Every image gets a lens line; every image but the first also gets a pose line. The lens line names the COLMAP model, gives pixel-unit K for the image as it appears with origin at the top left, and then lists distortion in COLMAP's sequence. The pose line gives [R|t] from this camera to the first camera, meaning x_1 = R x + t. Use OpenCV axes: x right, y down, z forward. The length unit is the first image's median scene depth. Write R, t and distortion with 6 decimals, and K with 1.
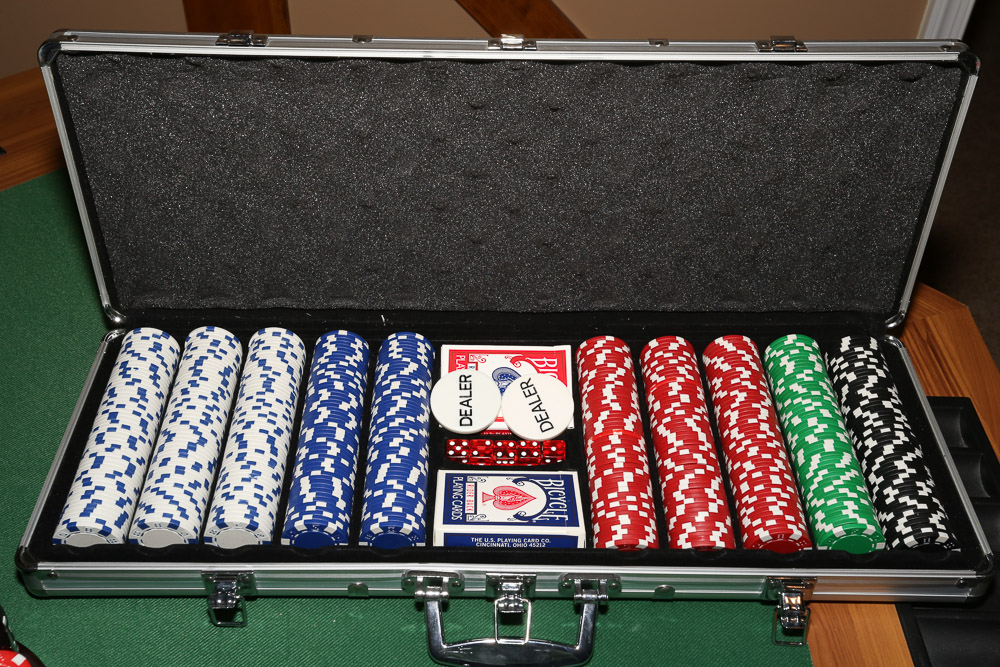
lens RADIAL K [[1112.9, 0, 495.3], [0, 1112.9, 331.1], [0, 0, 1]] dist [0.025708, 0.000000]
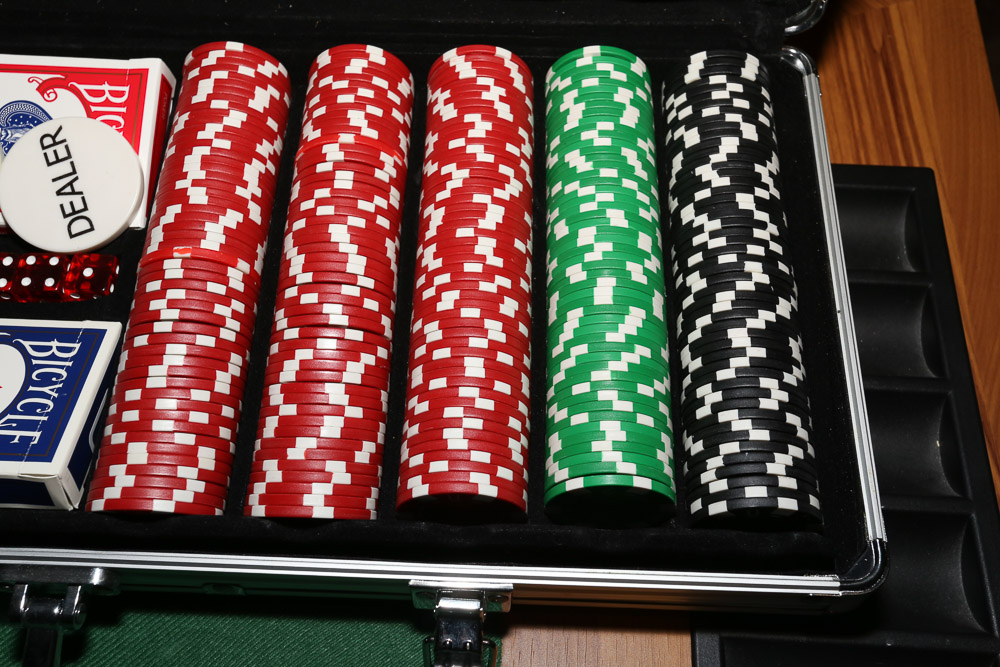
lens RADIAL K [[1112.9, 0, 504.6], [0, 1112.9, 340.9], [0, 0, 1]] dist [0.025708, 0.000000]
pose [[0.999202, 0.028197, -0.028279, 0.262601], [-0.017895, 0.949204, 0.314151, -0.030499], [0.035701, -0.313395, 0.948952, 0.507620]]
